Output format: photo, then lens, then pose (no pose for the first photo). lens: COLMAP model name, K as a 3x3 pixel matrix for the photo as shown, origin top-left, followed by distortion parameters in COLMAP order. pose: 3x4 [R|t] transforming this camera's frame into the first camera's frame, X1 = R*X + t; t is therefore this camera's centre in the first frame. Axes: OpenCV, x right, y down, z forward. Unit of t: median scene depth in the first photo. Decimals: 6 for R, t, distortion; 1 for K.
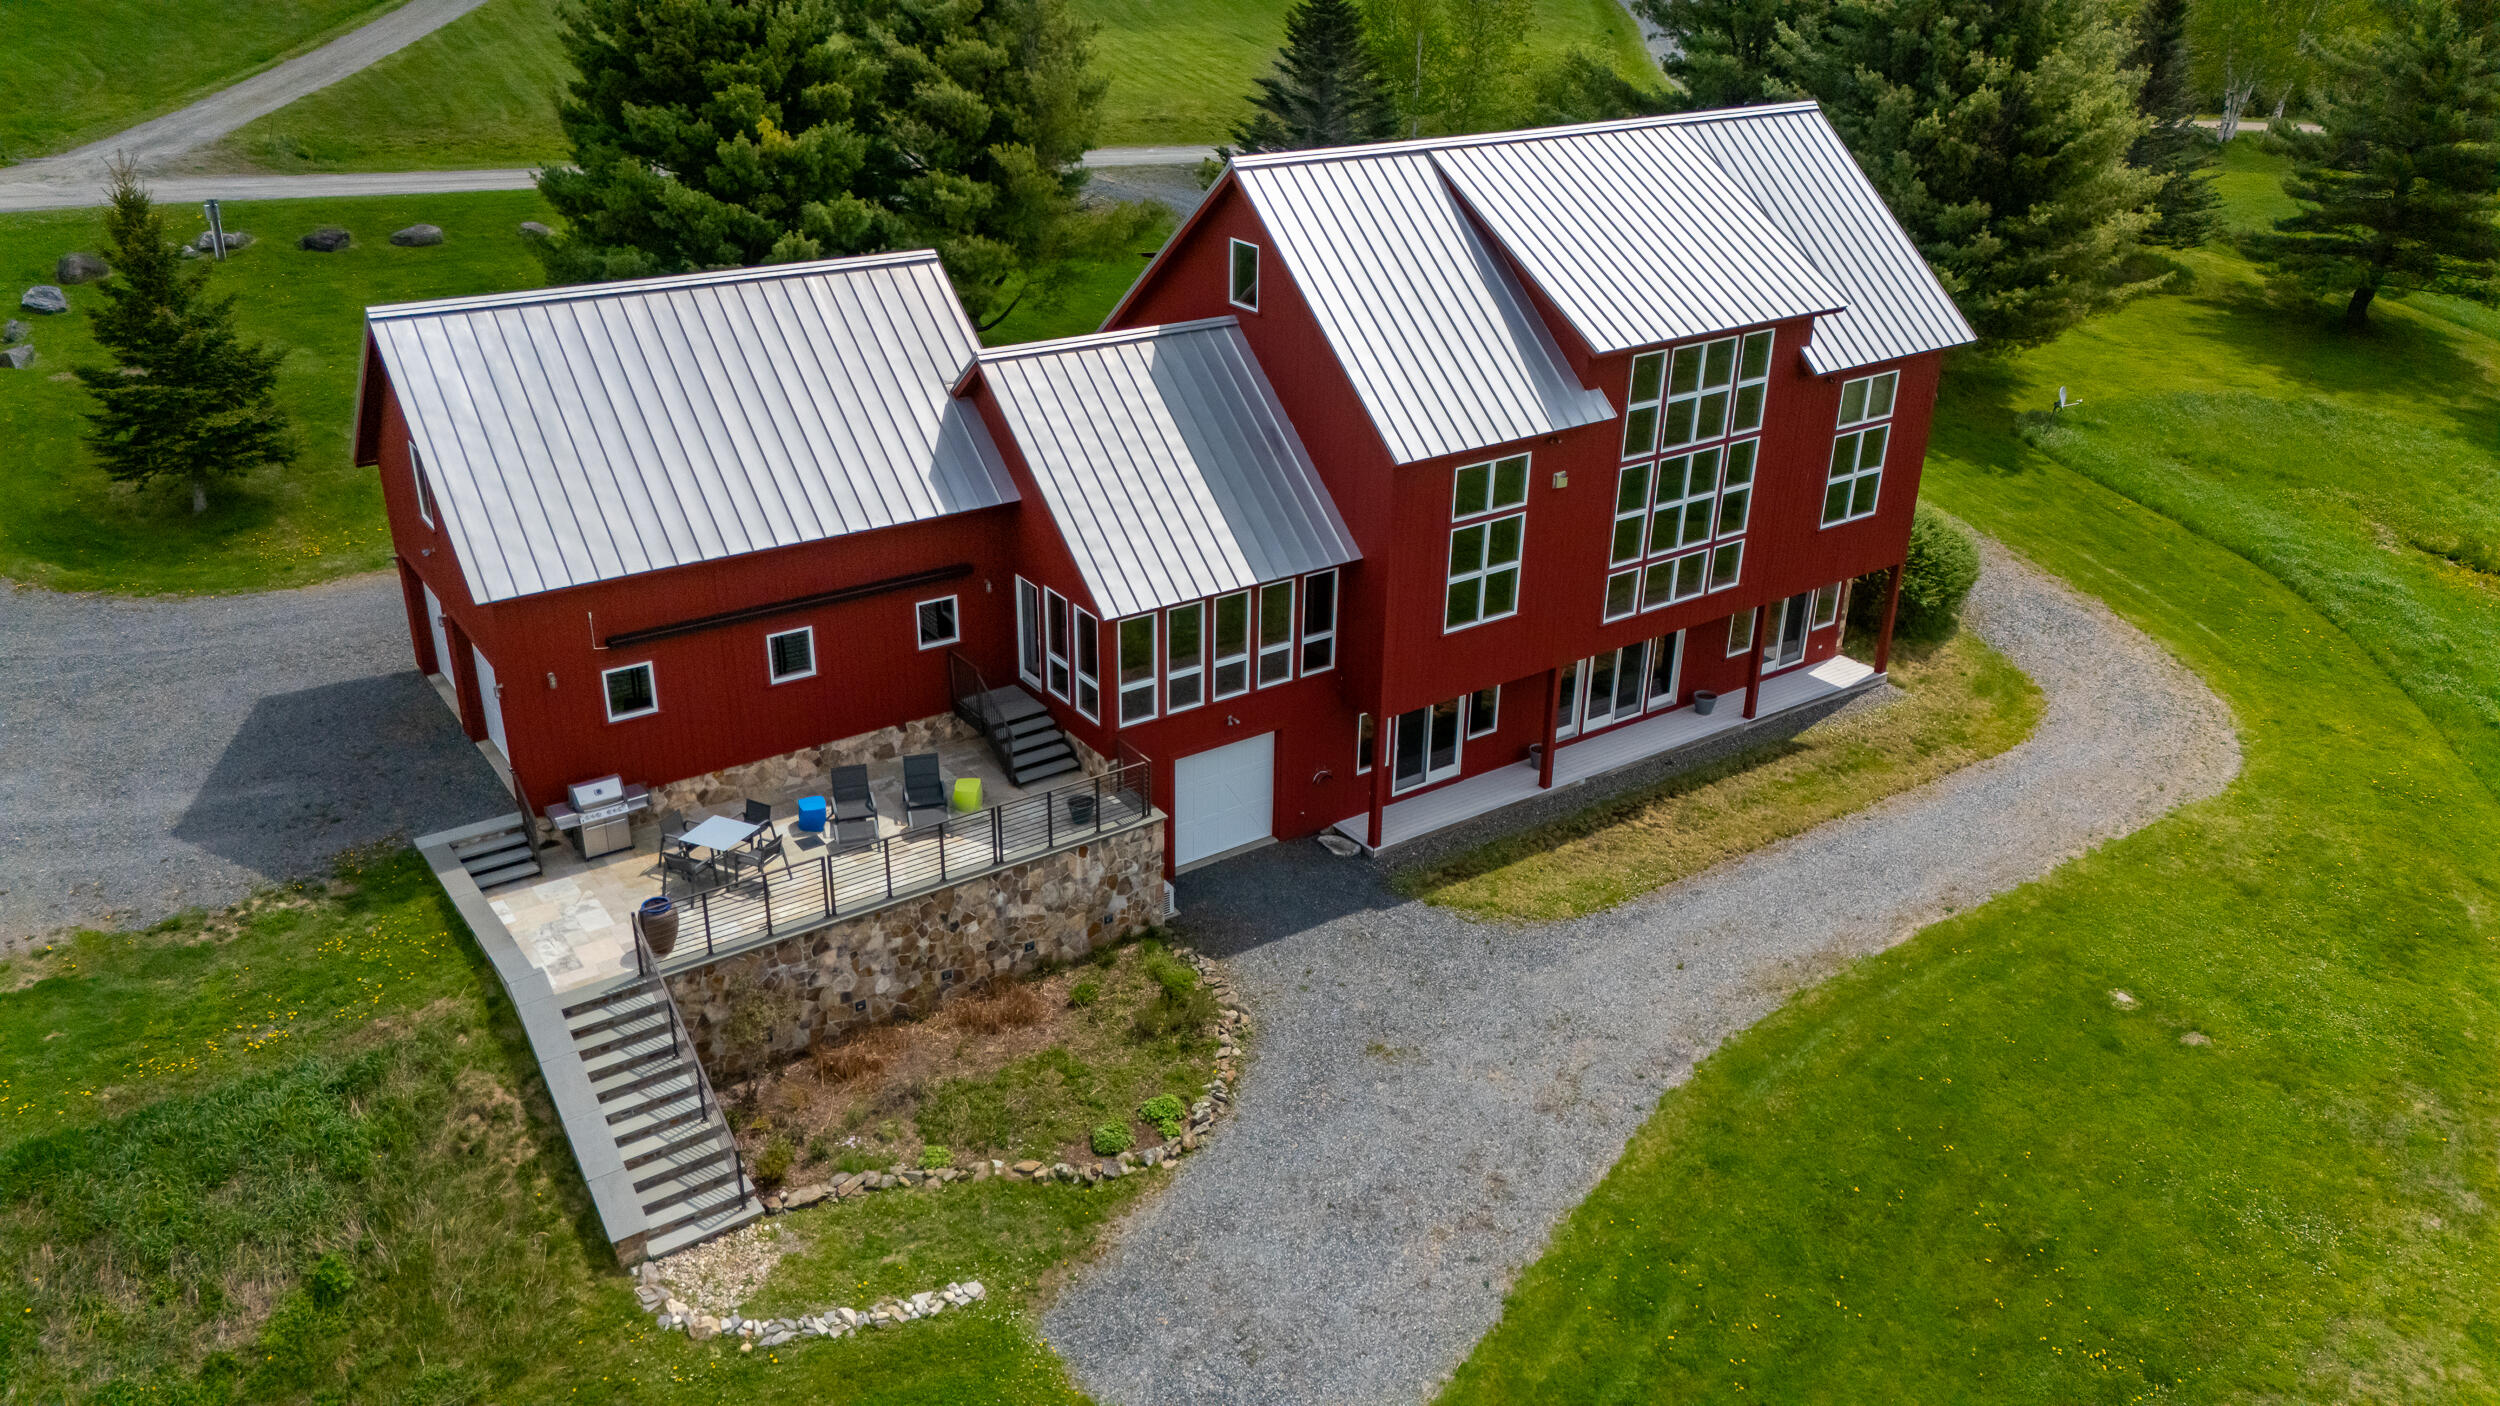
lens RADIAL K [[1831.9, 0, 1250.0], [0, 1831.9, 703.0], [0, 0, 1]] dist [0.079197, -0.070952]
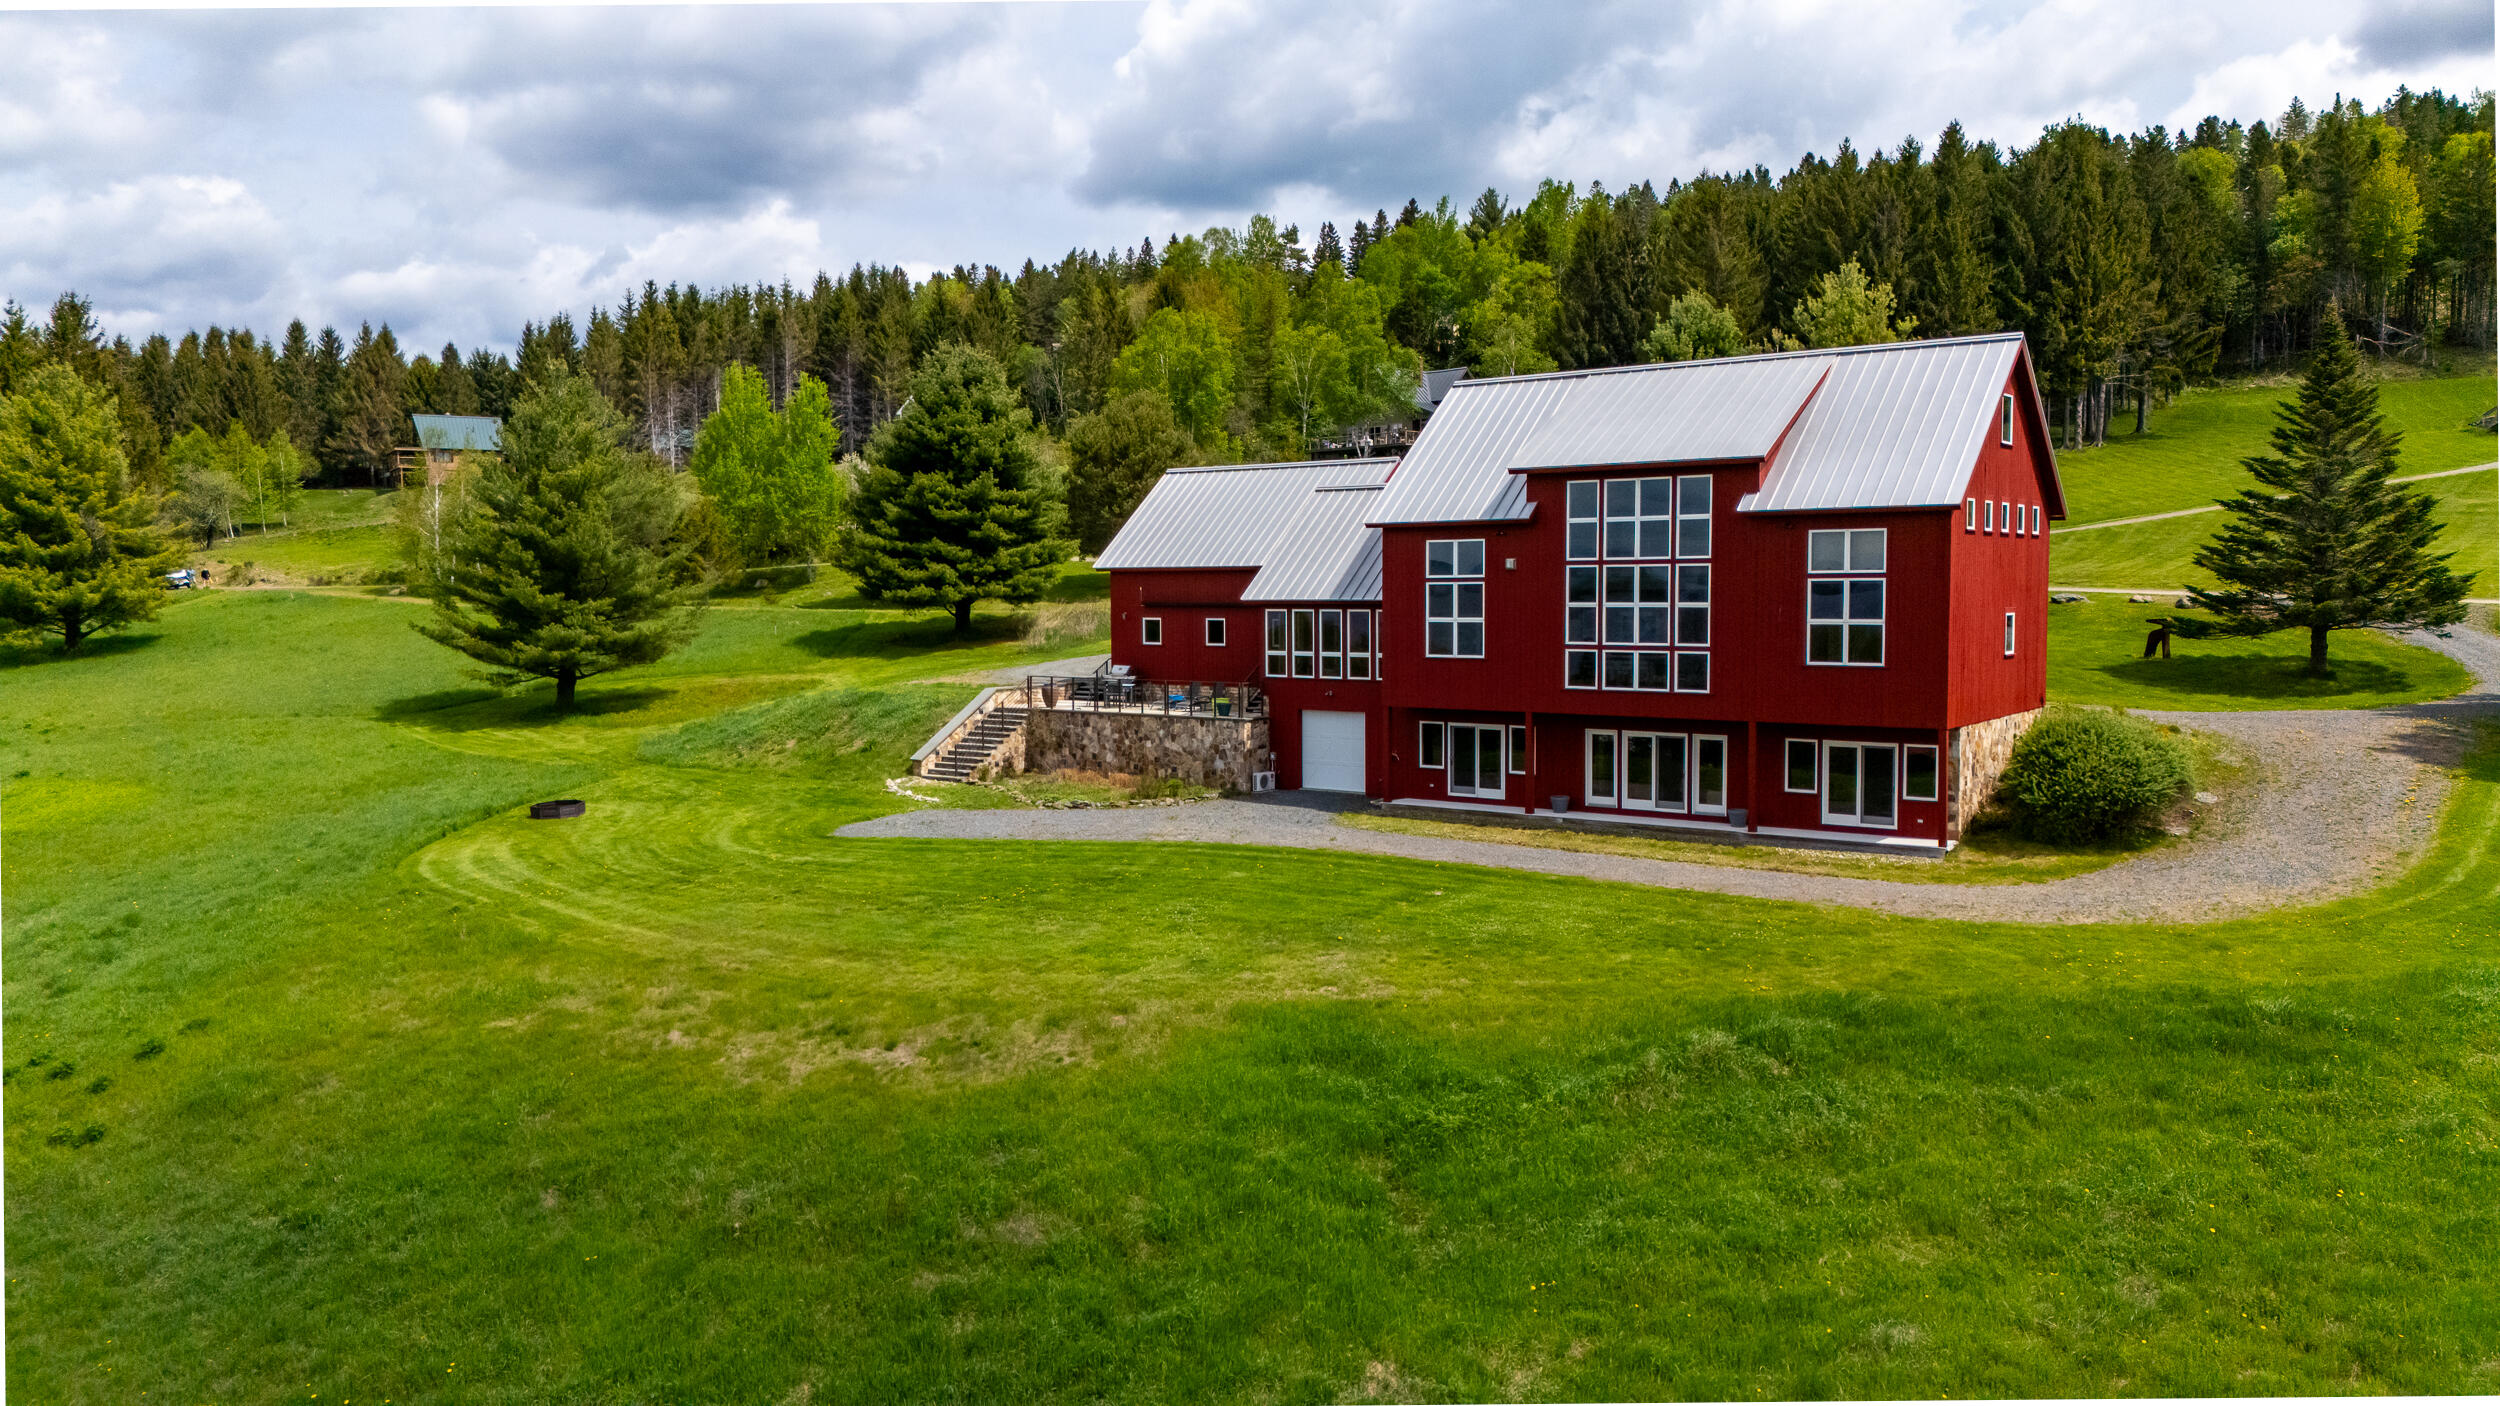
lens RADIAL K [[1831.9, 0, 1250.0], [0, 1831.9, 703.0], [0, 0, 1]] dist [0.079197, -0.070952]
pose [[0.310991, 0.040929, -0.949531, 1.618799], [-0.392782, 0.915296, -0.089191, 0.203350], [0.865451, 0.400697, 0.300726, 0.485166]]
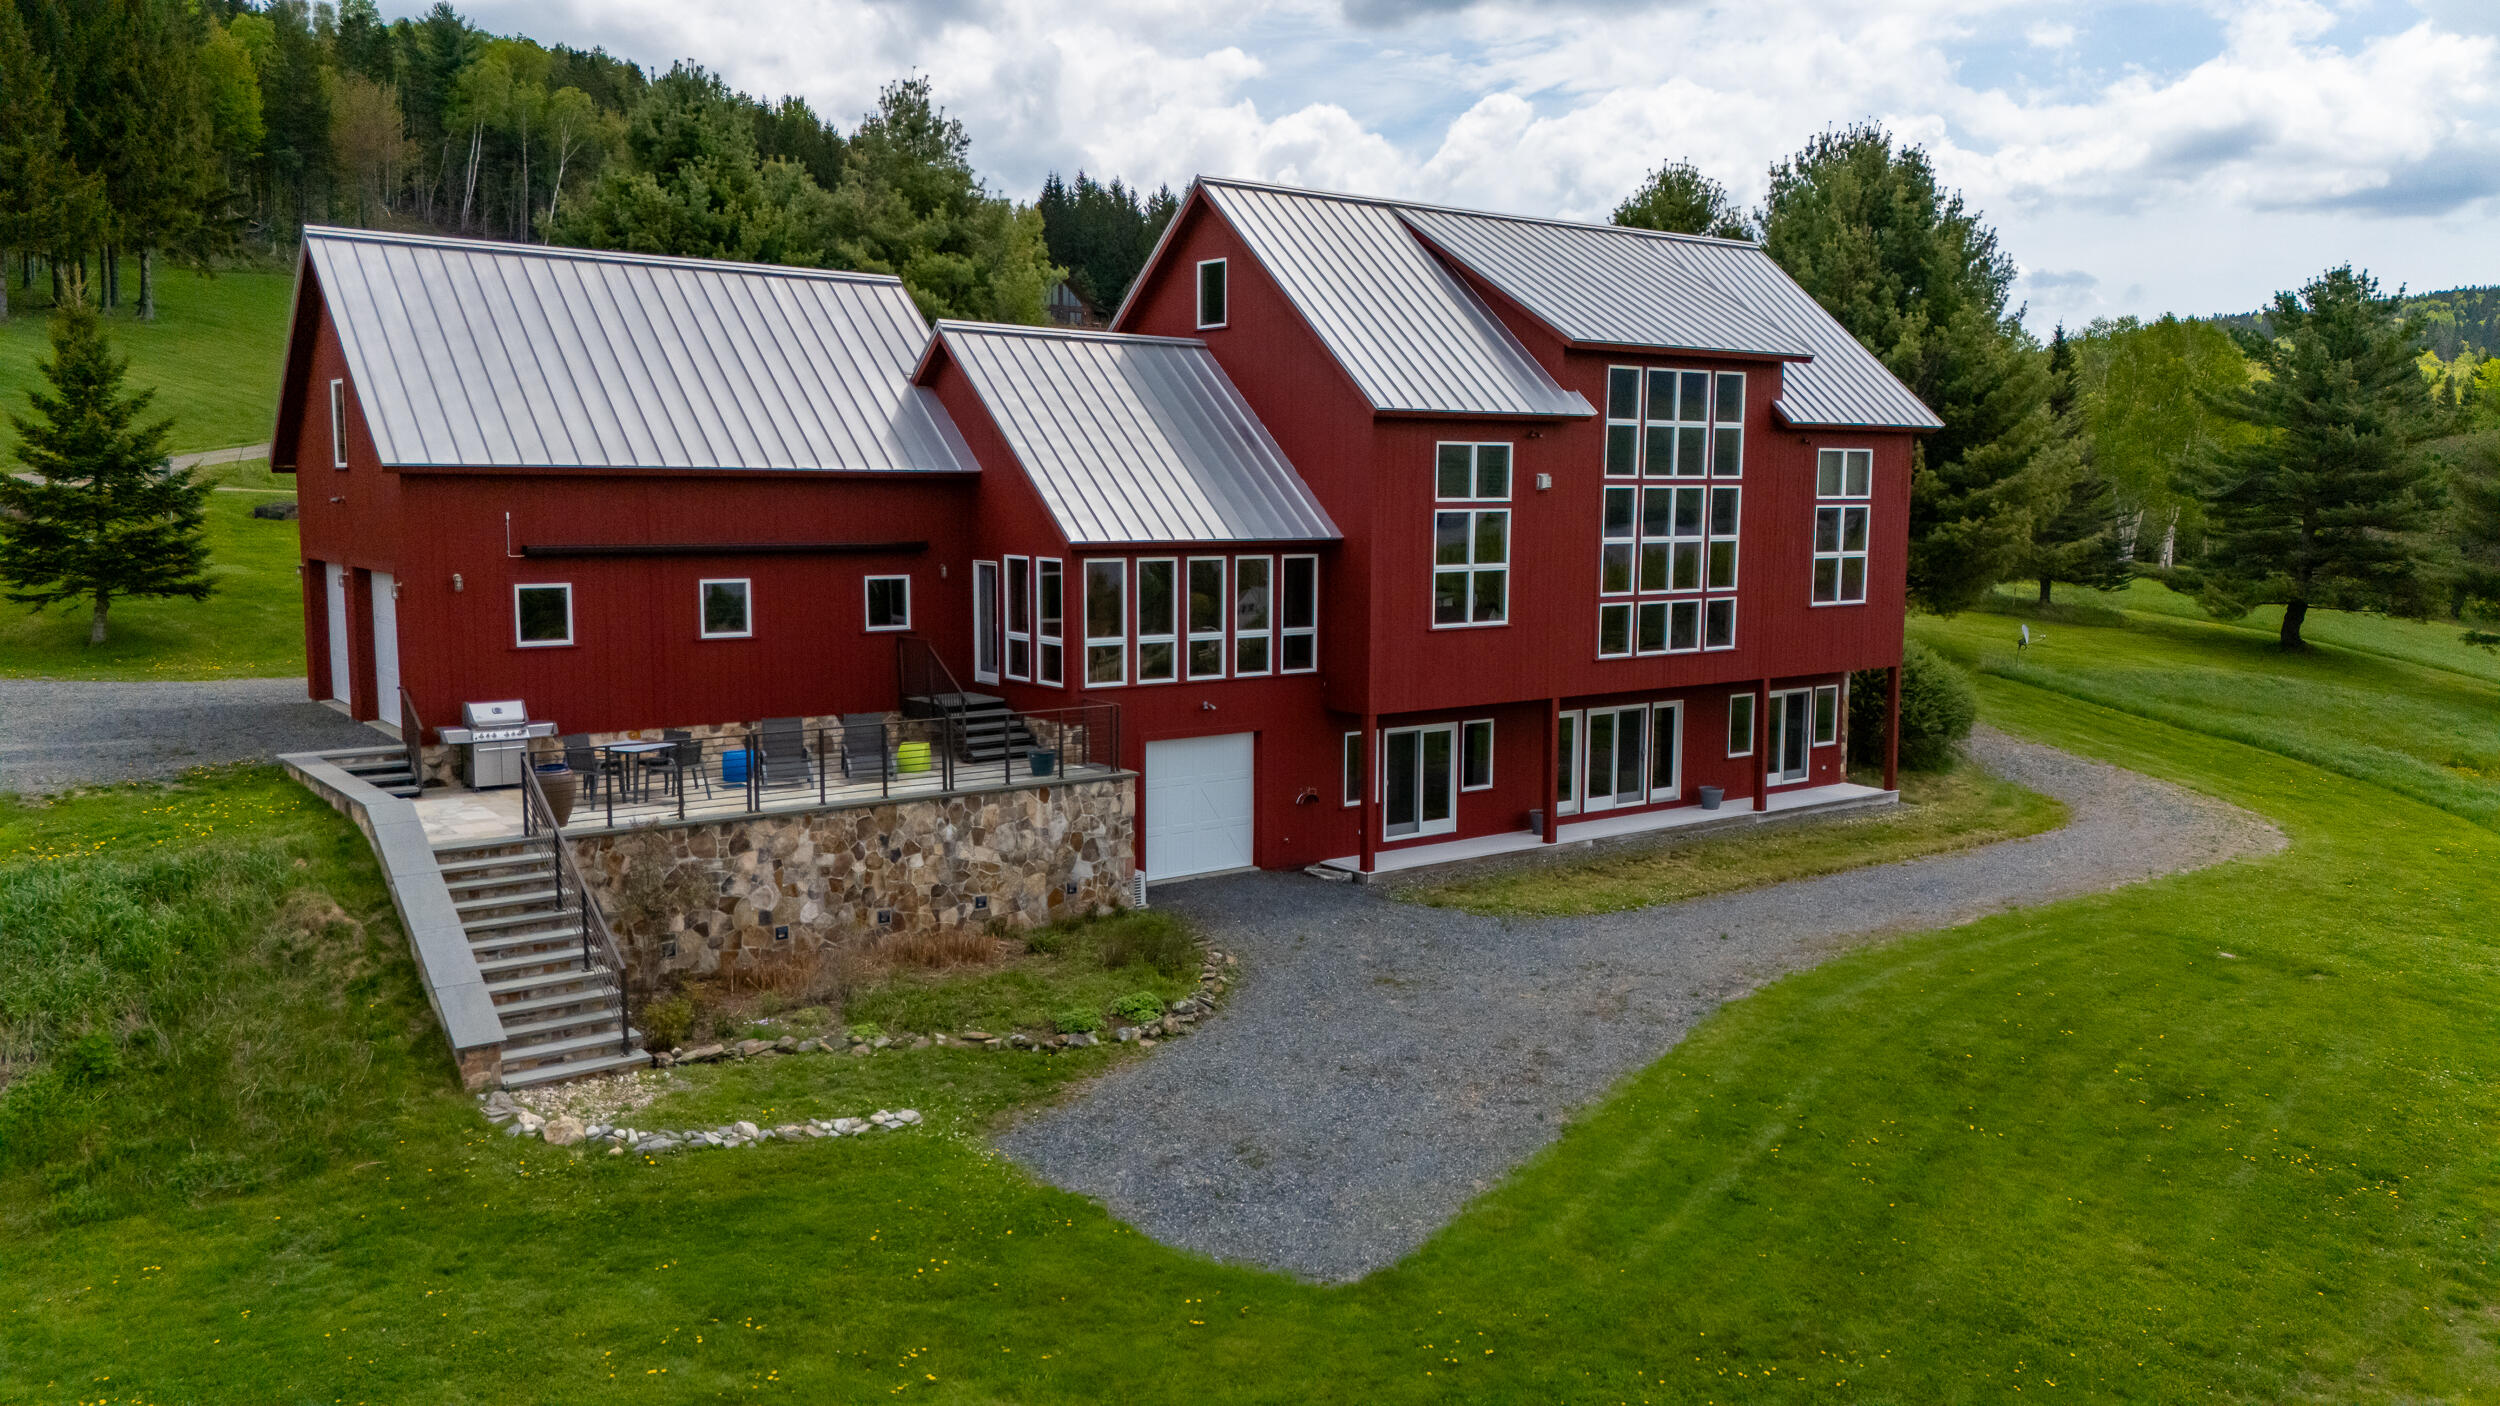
lens RADIAL K [[1831.9, 0, 1250.0], [0, 1831.9, 703.0], [0, 0, 1]] dist [0.079197, -0.070952]
pose [[0.999417, -0.015138, 0.030614, -0.017774], [0.023940, 0.949820, -0.311881, 0.314463], [-0.024357, 0.312432, 0.949628, 0.139982]]
